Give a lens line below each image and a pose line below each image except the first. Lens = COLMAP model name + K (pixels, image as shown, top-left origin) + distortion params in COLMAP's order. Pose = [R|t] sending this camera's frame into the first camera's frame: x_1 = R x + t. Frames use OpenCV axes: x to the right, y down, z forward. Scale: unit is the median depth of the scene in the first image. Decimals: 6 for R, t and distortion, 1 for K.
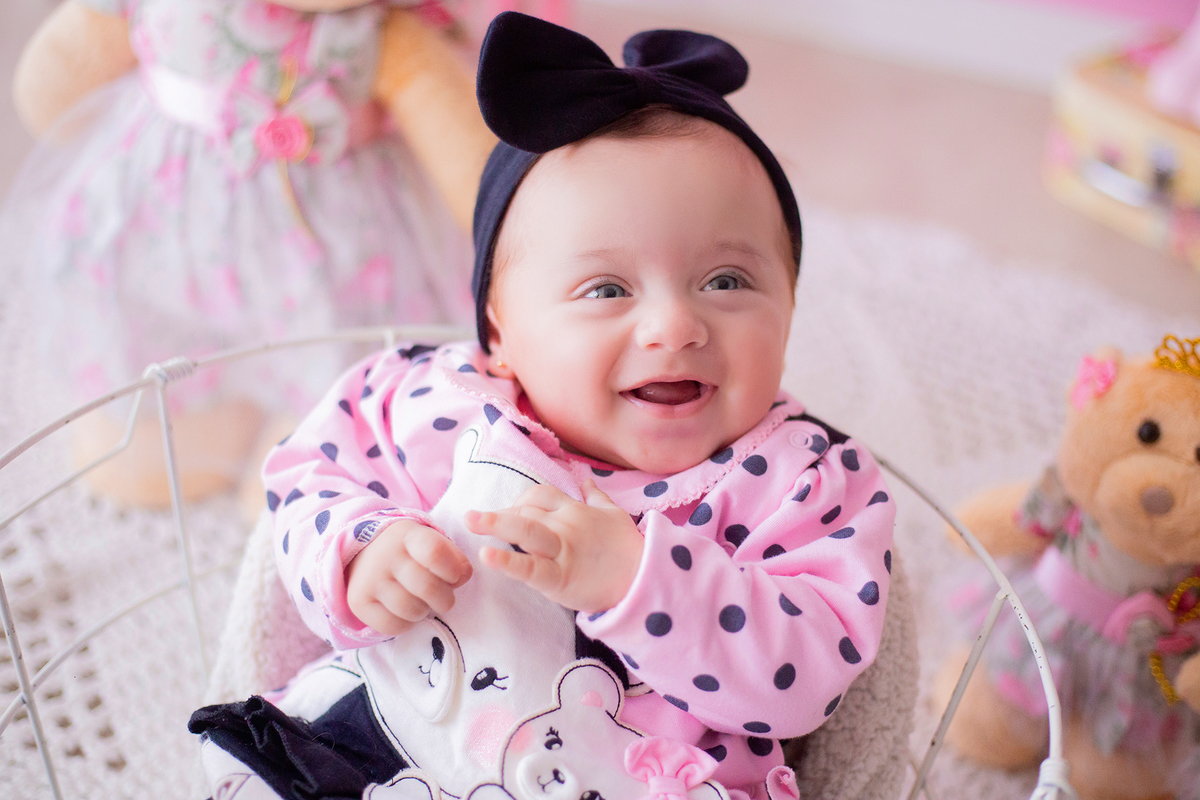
lens RADIAL K [[1751.9, 0, 597.7], [0, 1751.9, 371.3], [0, 0, 1]] dist [-0.142733, -0.056200]
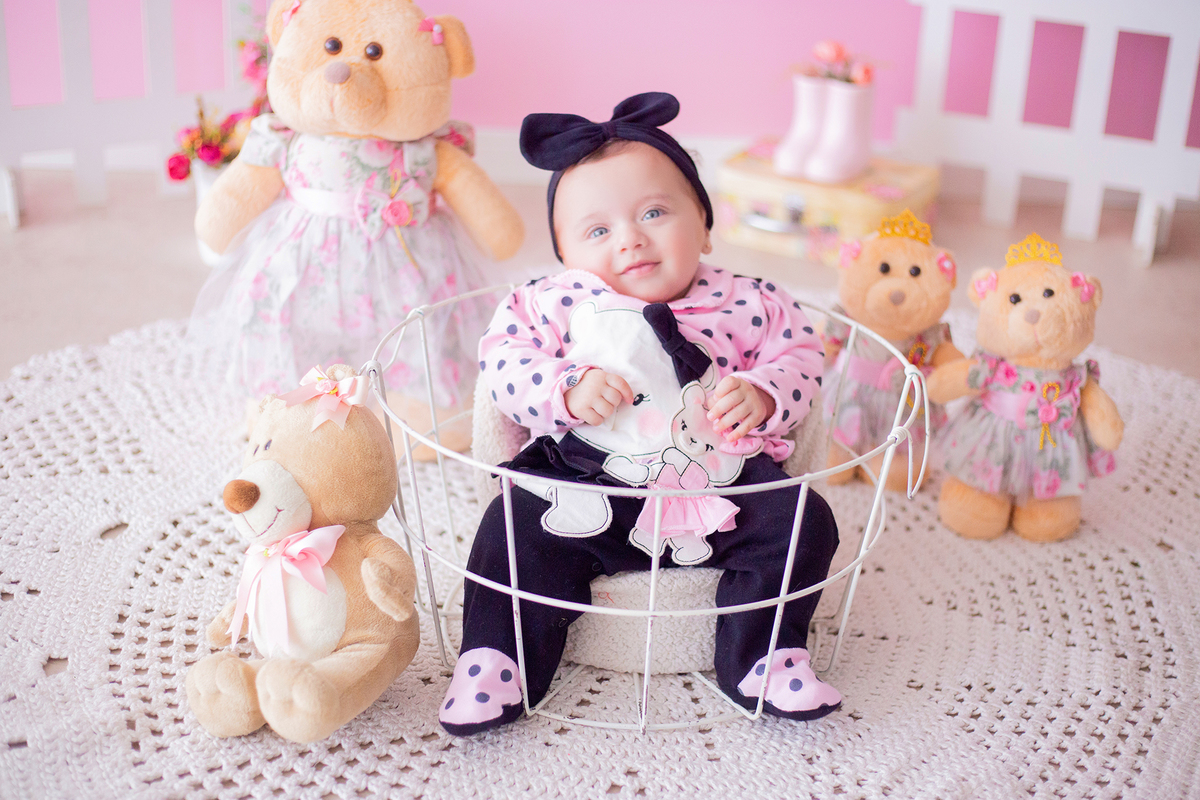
lens RADIAL K [[1684.1, 0, 599.4], [0, 1684.1, 361.1], [0, 0, 1]] dist [-0.165588, -0.053762]
pose [[0.949566, -0.174303, 0.260659, -0.463020], [0.209416, 0.971225, -0.113429, 0.257279], [-0.233387, 0.162294, 0.958744, -0.696990]]
